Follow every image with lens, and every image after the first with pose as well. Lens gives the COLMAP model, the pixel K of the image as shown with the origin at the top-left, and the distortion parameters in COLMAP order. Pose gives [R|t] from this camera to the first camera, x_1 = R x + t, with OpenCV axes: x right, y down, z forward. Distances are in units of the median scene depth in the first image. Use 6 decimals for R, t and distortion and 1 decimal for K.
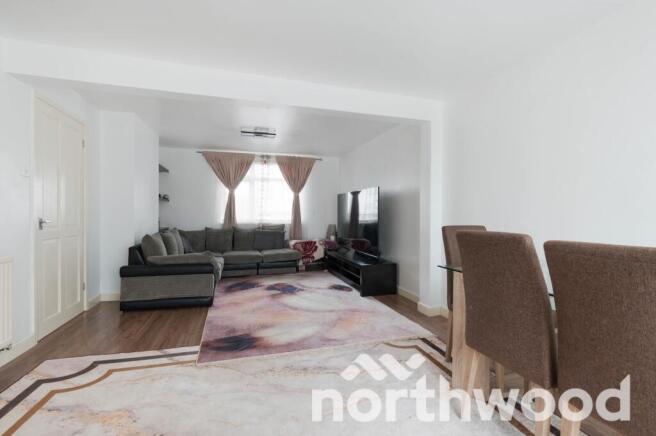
lens RADIAL K [[302.5, 0, 328.9], [0, 302.5, 215.3], [0, 0, 1]] dist [0.000947, -0.001490]
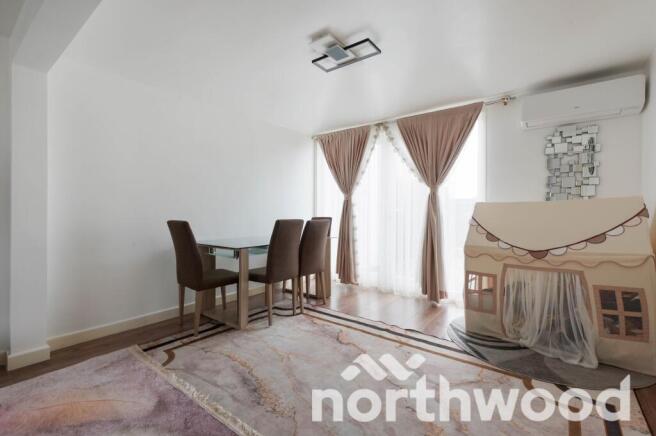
lens RADIAL K [[302.5, 0, 328.4], [0, 302.5, 215.0], [0, 0, 1]] dist [0.000947, -0.001490]
pose [[-0.601153, -0.002538, 0.799130, -0.753887], [0.007909, 0.999927, 0.009126, 0.006383], [-0.799095, 0.011806, -0.601089, 1.140186]]
